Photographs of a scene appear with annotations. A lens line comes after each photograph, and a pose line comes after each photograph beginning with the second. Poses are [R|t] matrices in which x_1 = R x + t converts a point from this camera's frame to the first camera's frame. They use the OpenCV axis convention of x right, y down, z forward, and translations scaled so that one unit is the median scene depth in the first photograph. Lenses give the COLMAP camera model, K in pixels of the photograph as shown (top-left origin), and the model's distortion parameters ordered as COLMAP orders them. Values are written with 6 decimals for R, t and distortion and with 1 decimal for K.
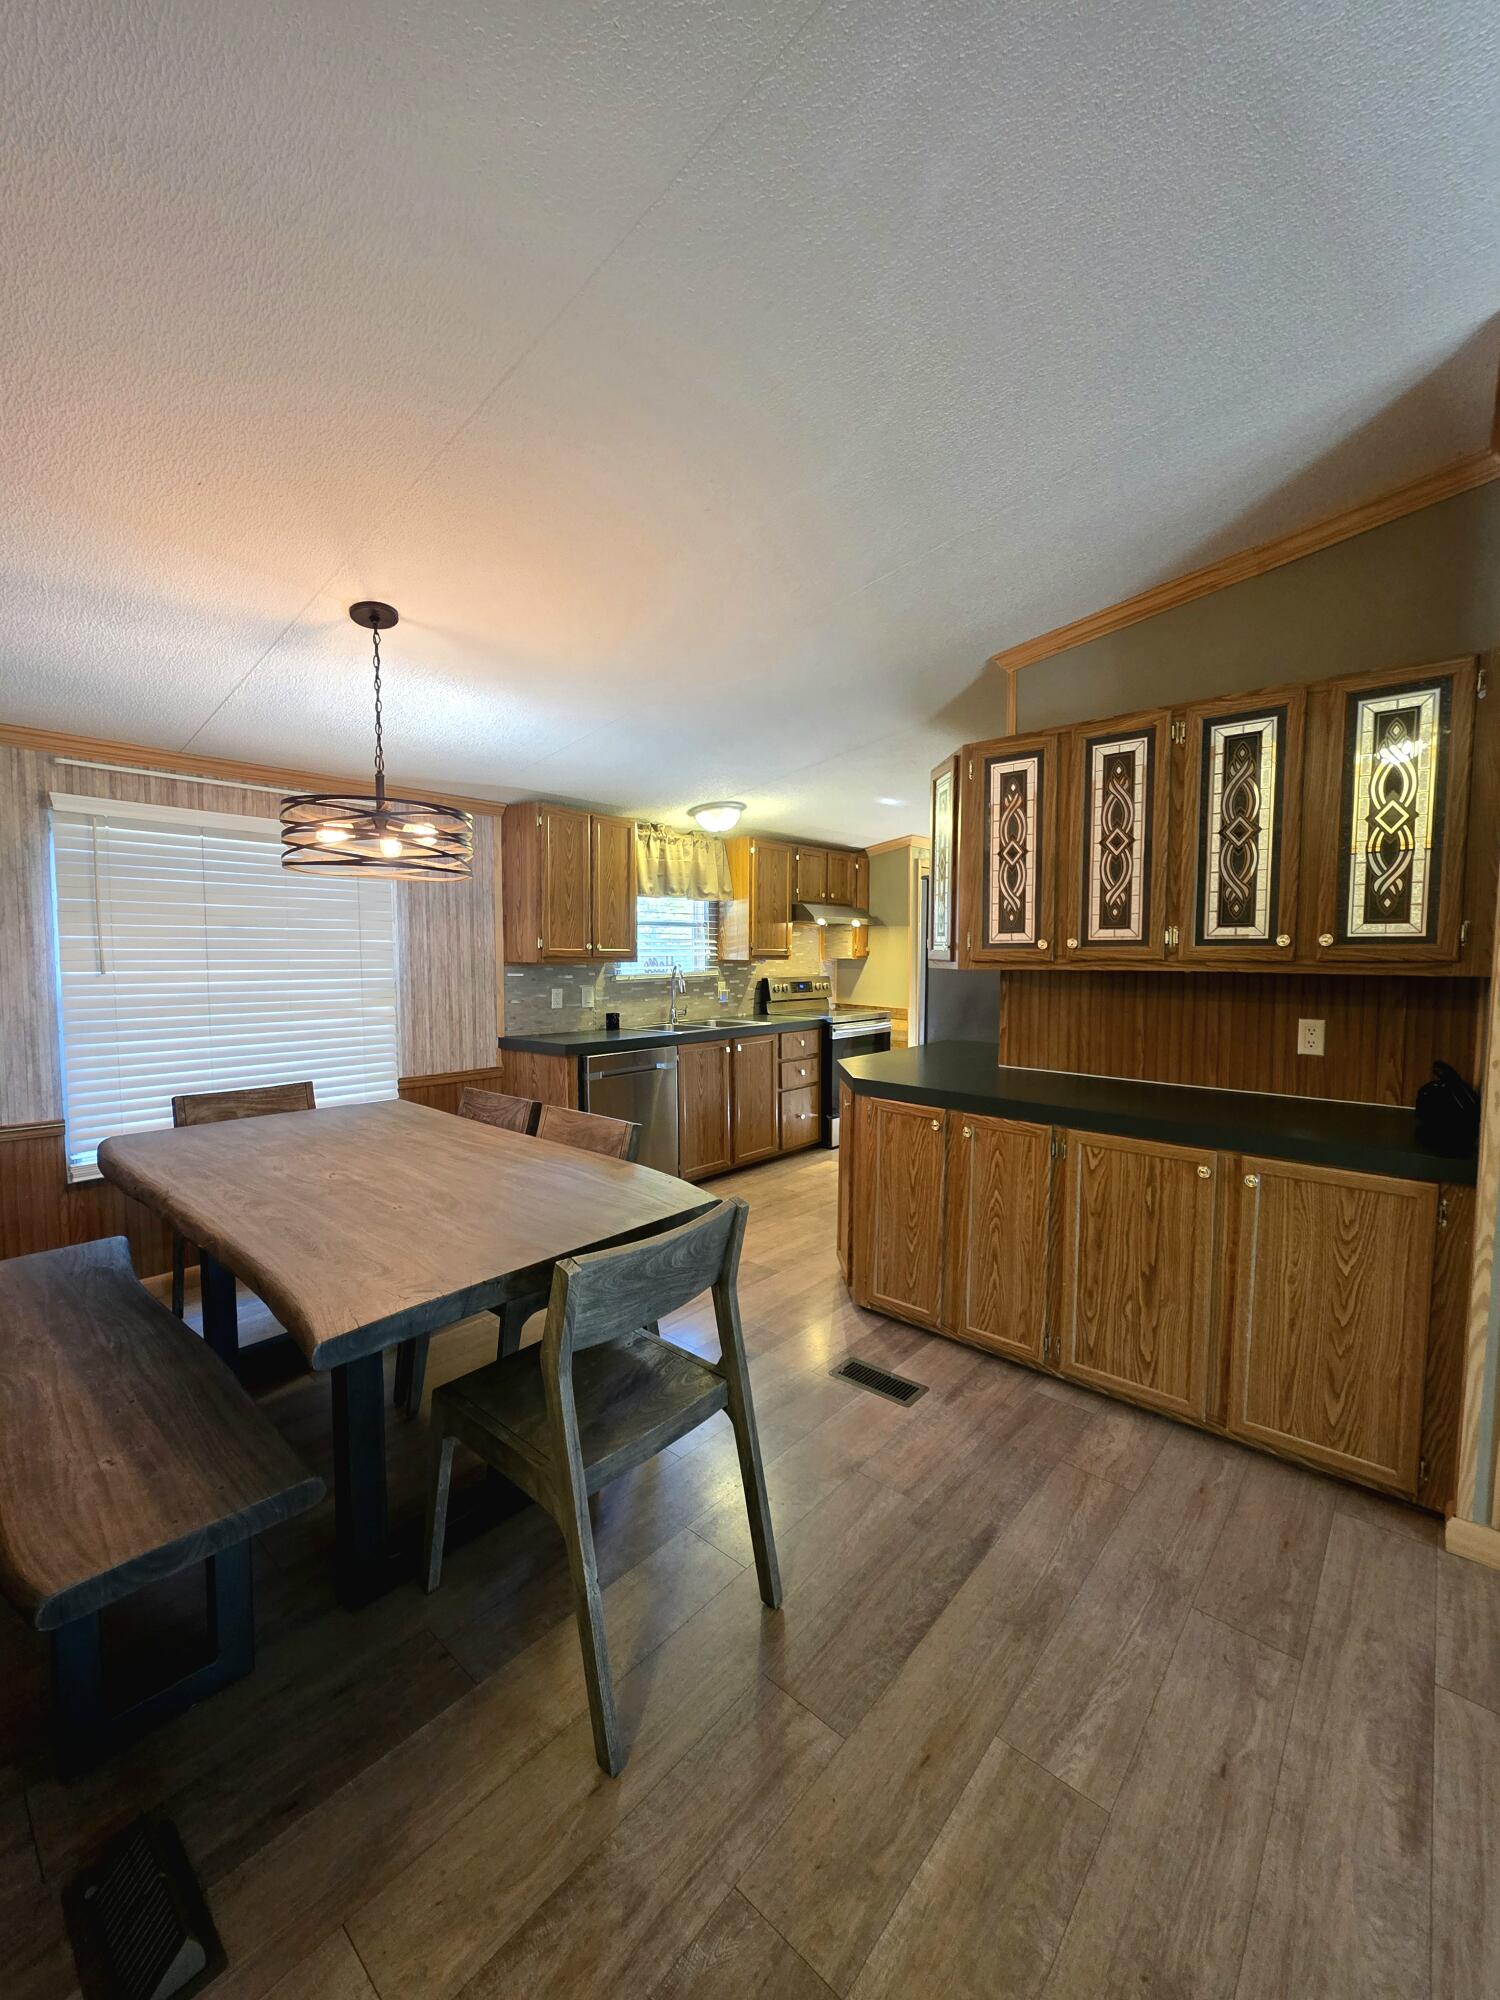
lens RADIAL K [[797.1, 0, 744.5], [0, 797.1, 1002.0], [0, 0, 1]] dist [0.000395, 0.000982]
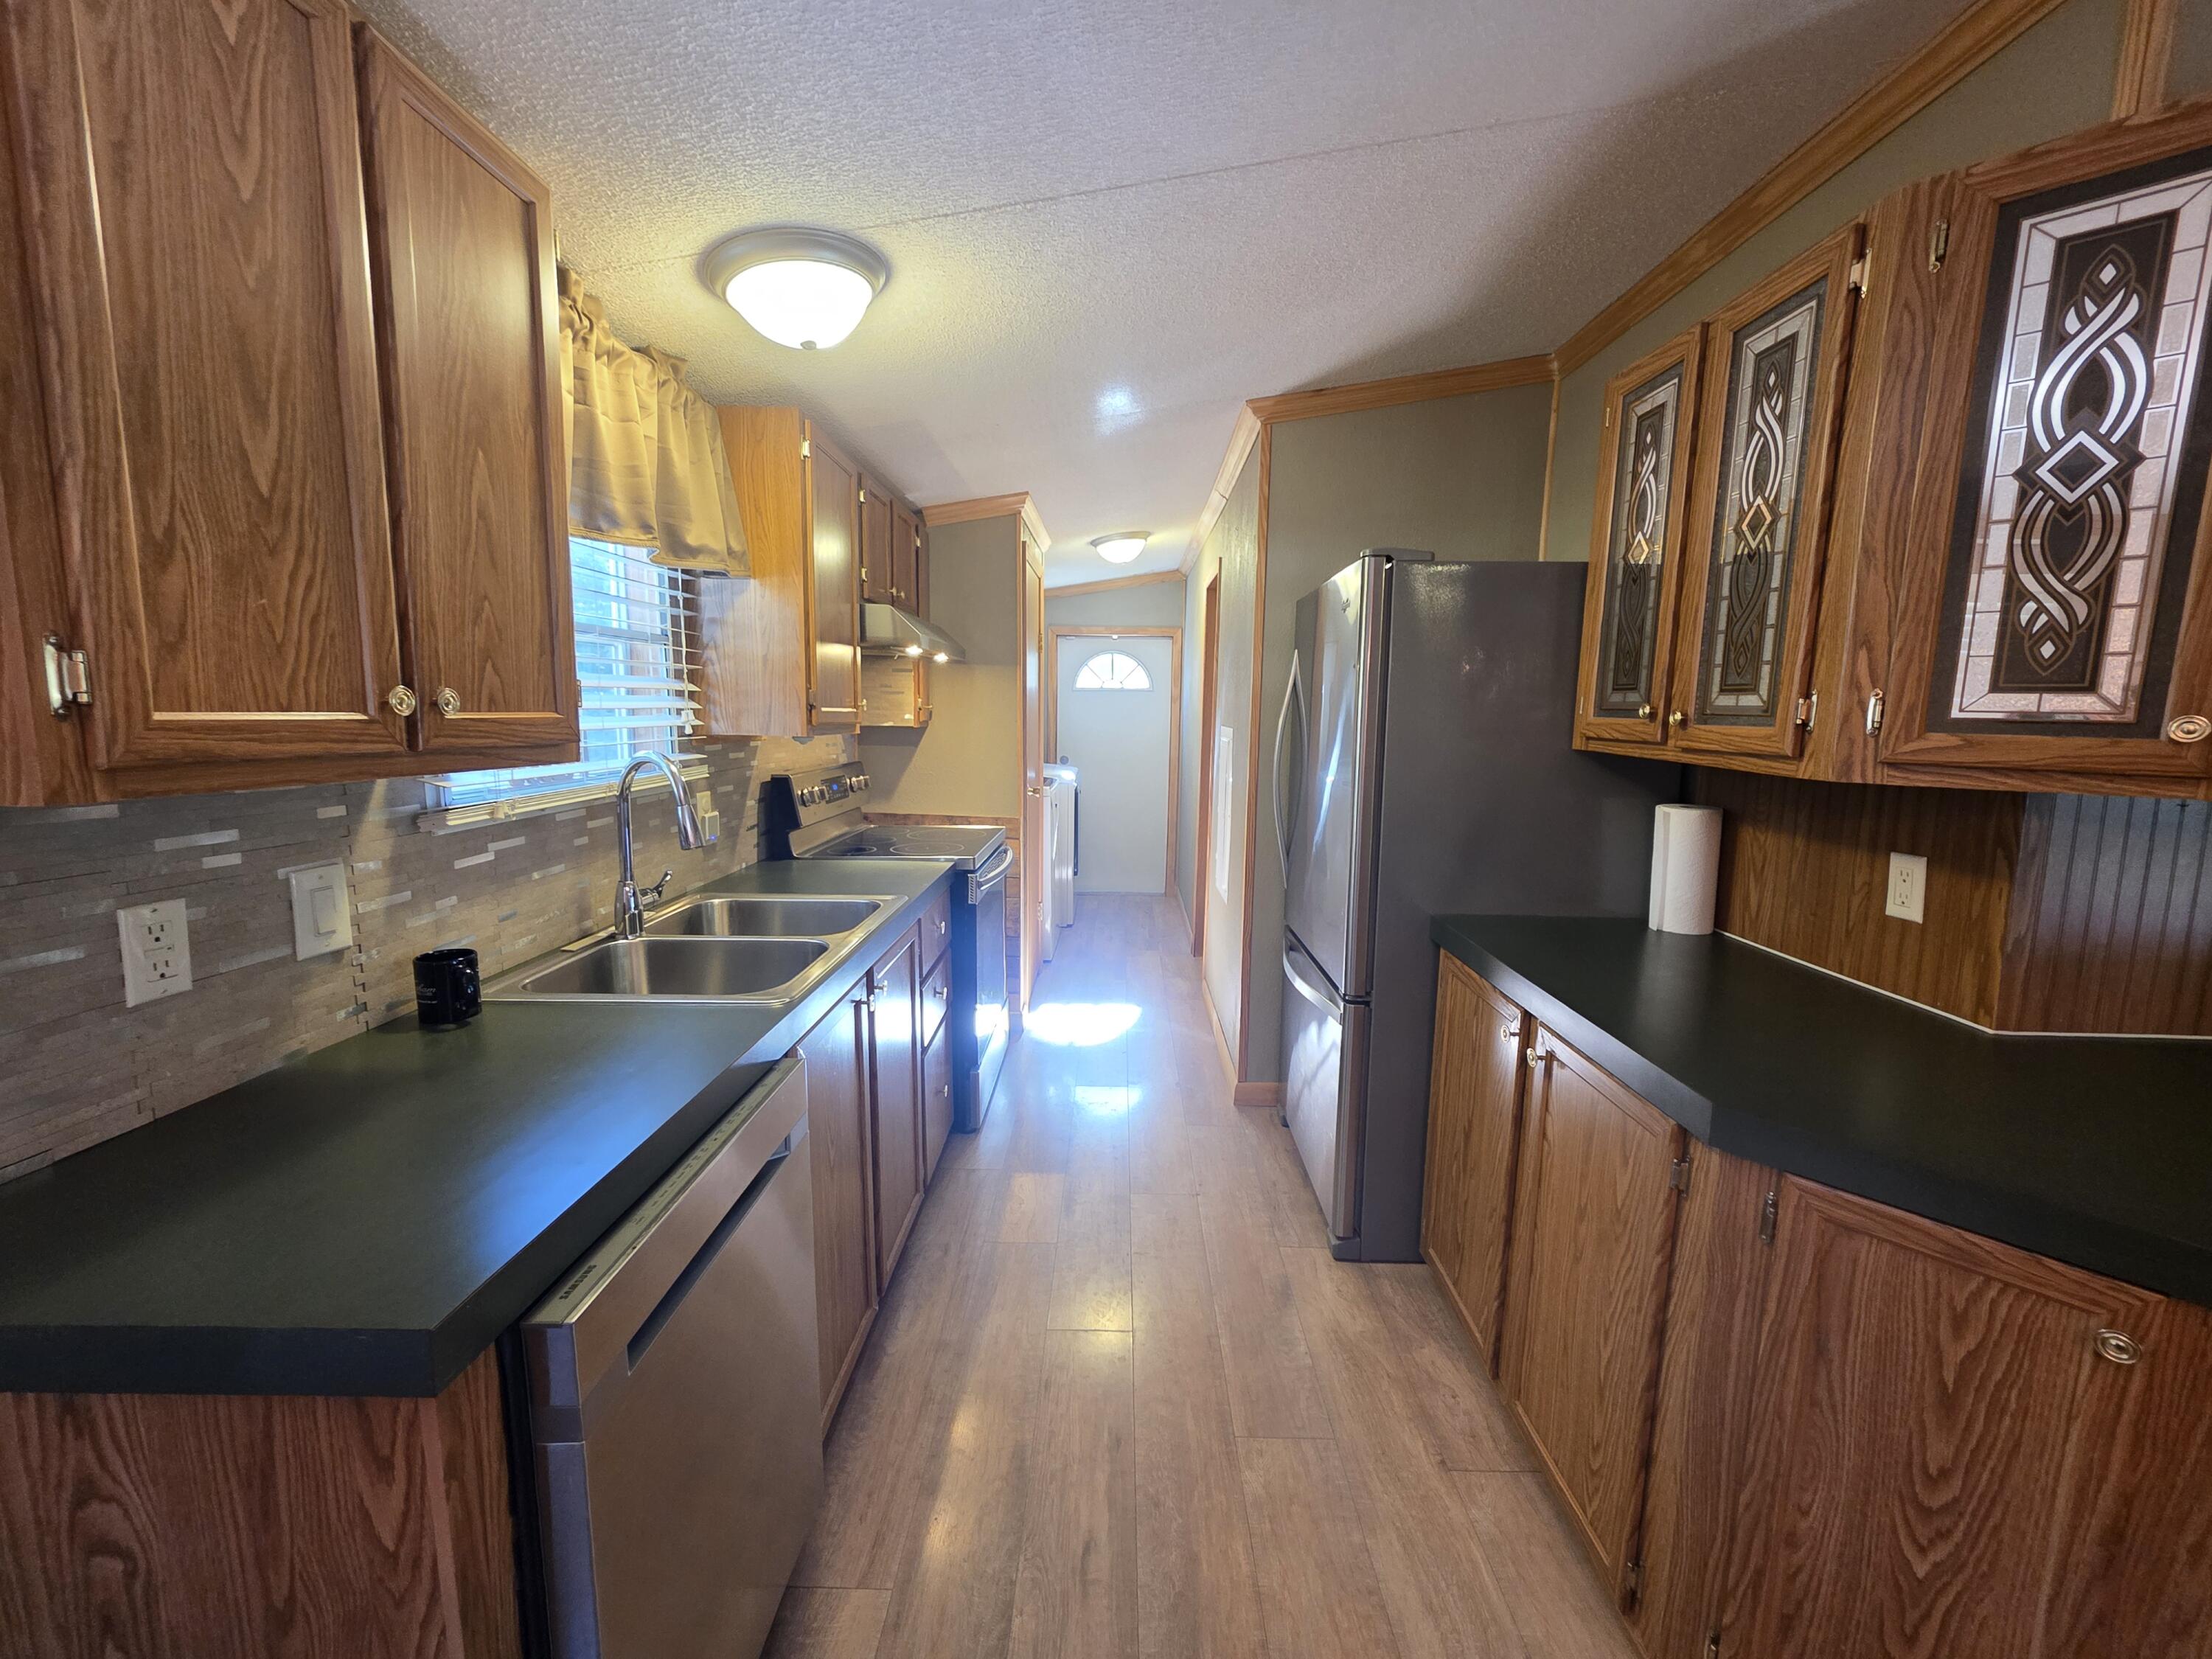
lens RADIAL K [[881.6, 0, 1107.7], [0, 881.6, 819.5], [0, 0, 1]] dist [0.000395, 0.000982]
pose [[0.753418, -0.074411, 0.653318, -0.354650], [0.030262, 0.996447, 0.078593, -0.088023], [-0.656845, -0.039442, 0.752993, 1.206329]]
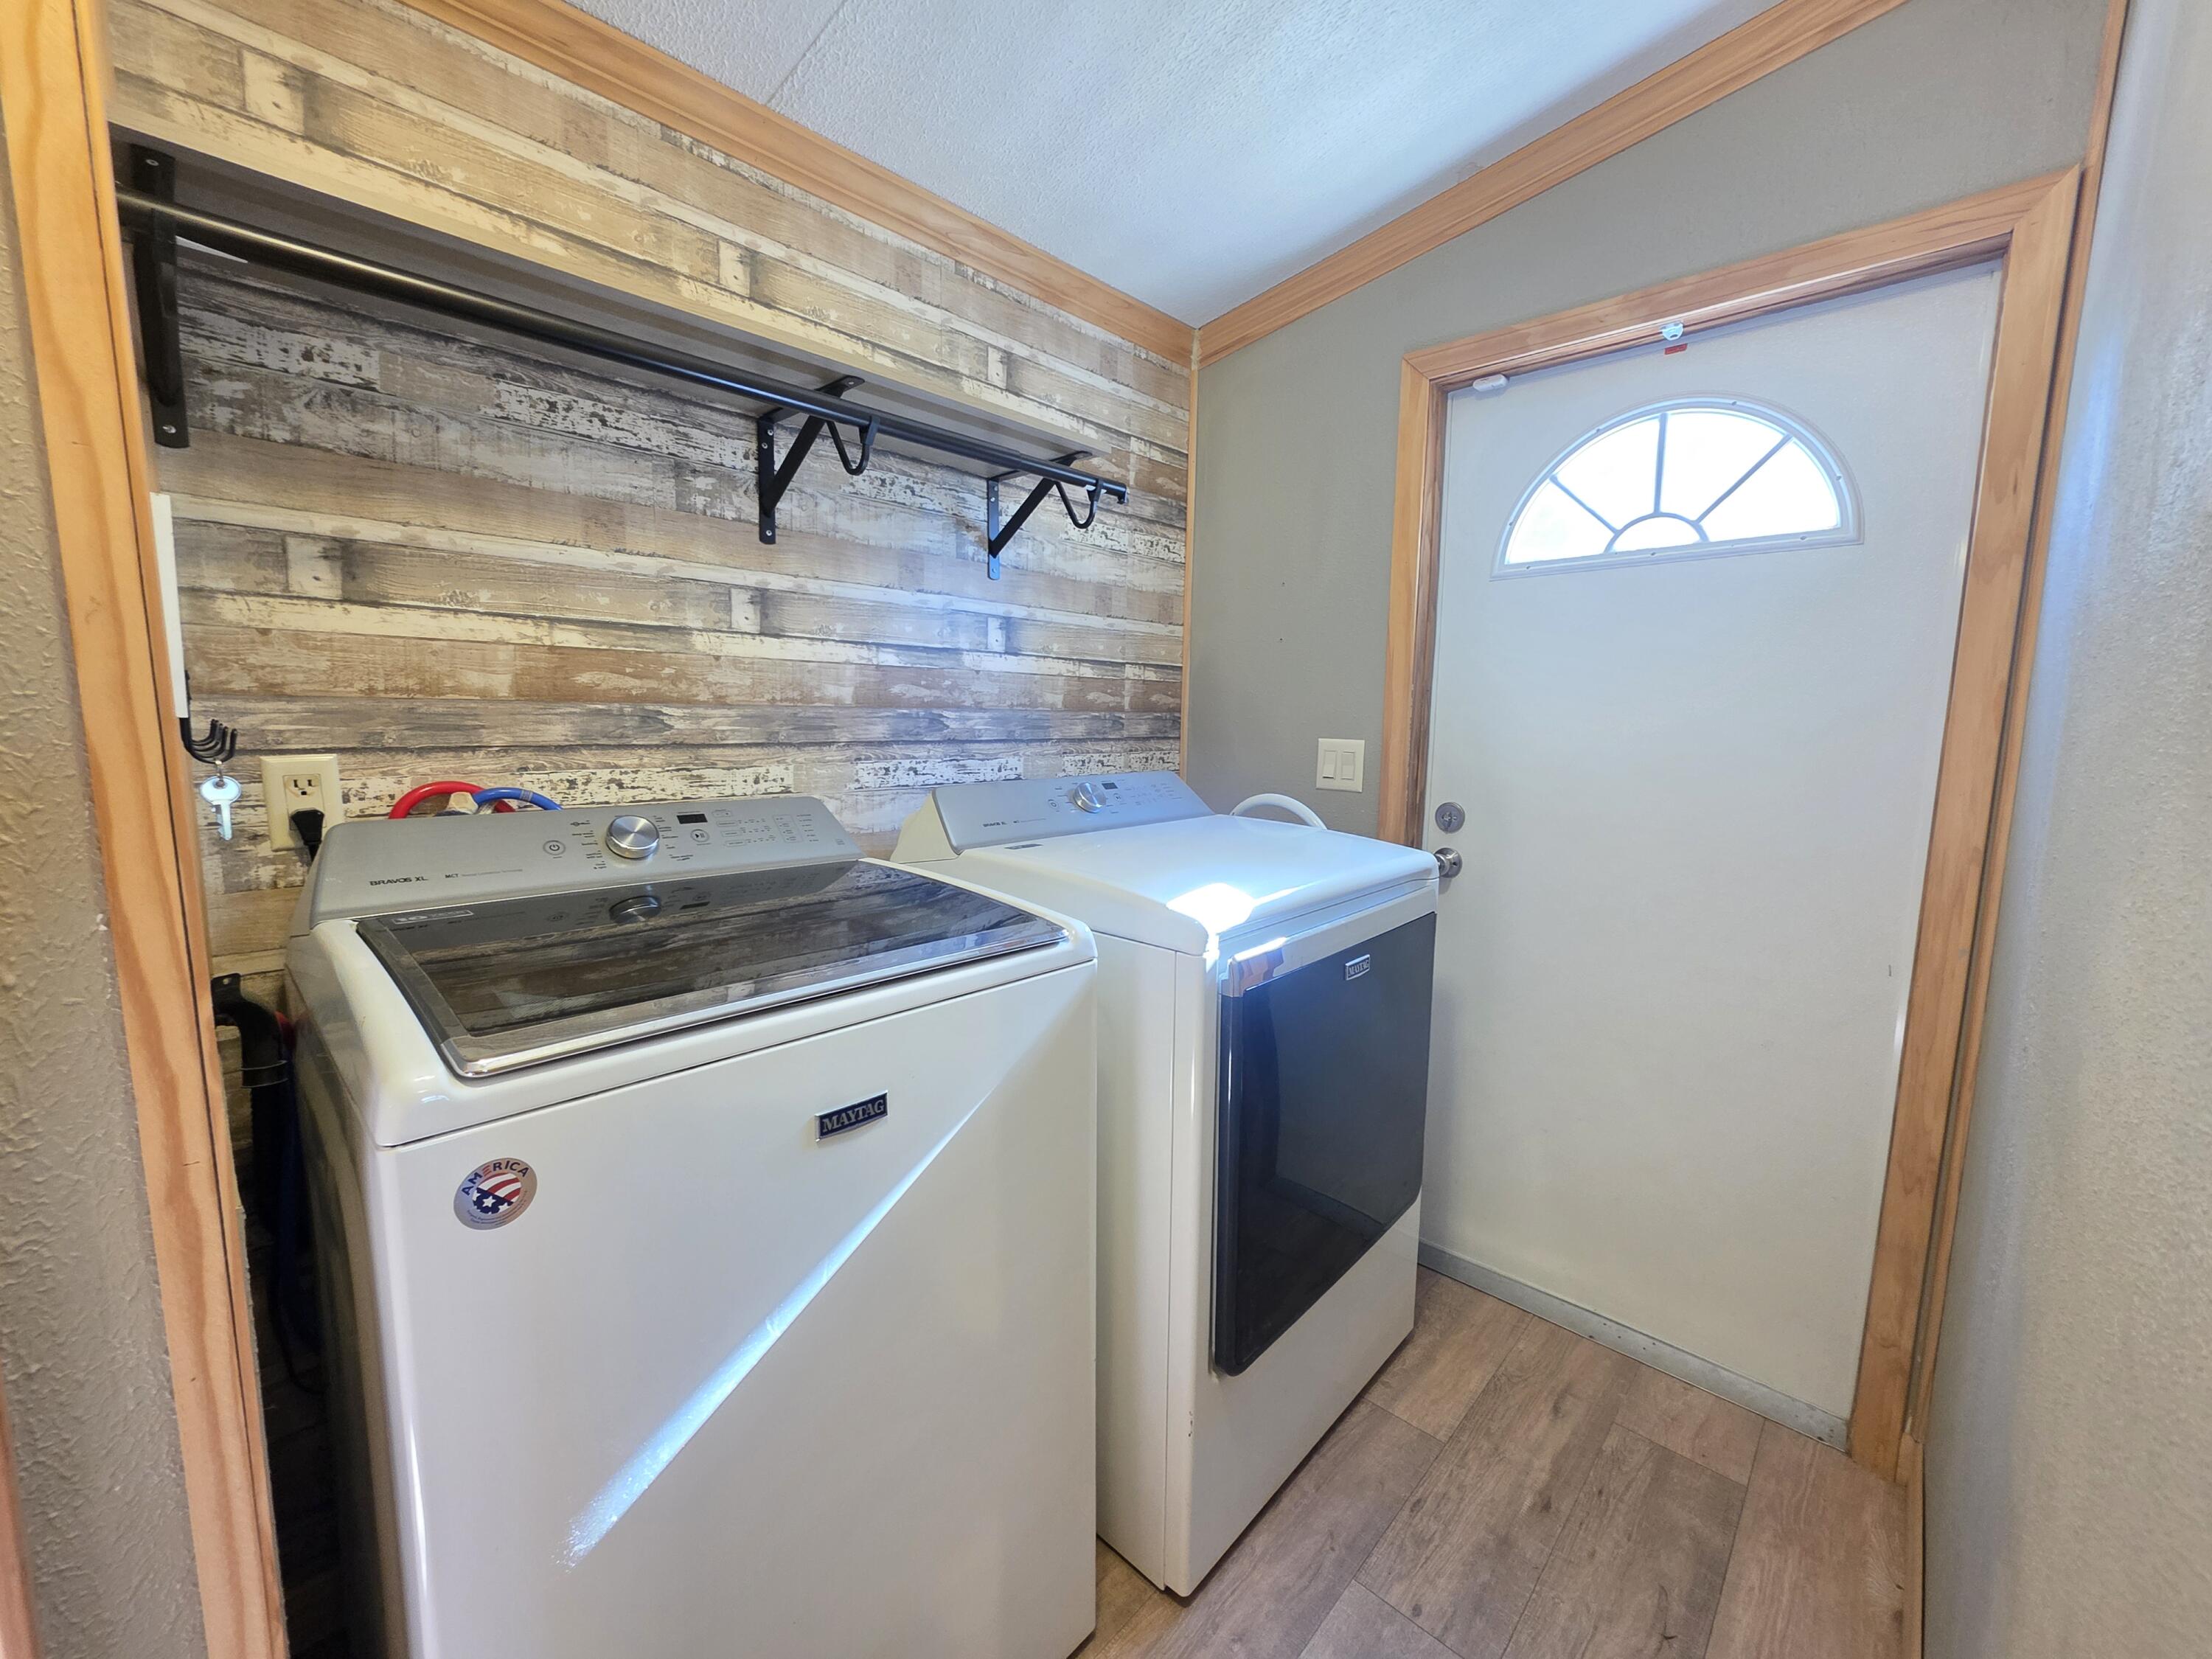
lens RADIAL K [[881.6, 0, 1109.7], [0, 881.6, 819.1], [0, 0, 1]] dist [0.000395, 0.000982]
pose [[0.999392, 0.007685, -0.033999, 0.982672], [-0.005632, 0.998177, 0.060086, -0.103918], [0.034399, -0.059858, 0.997614, 2.466600]]
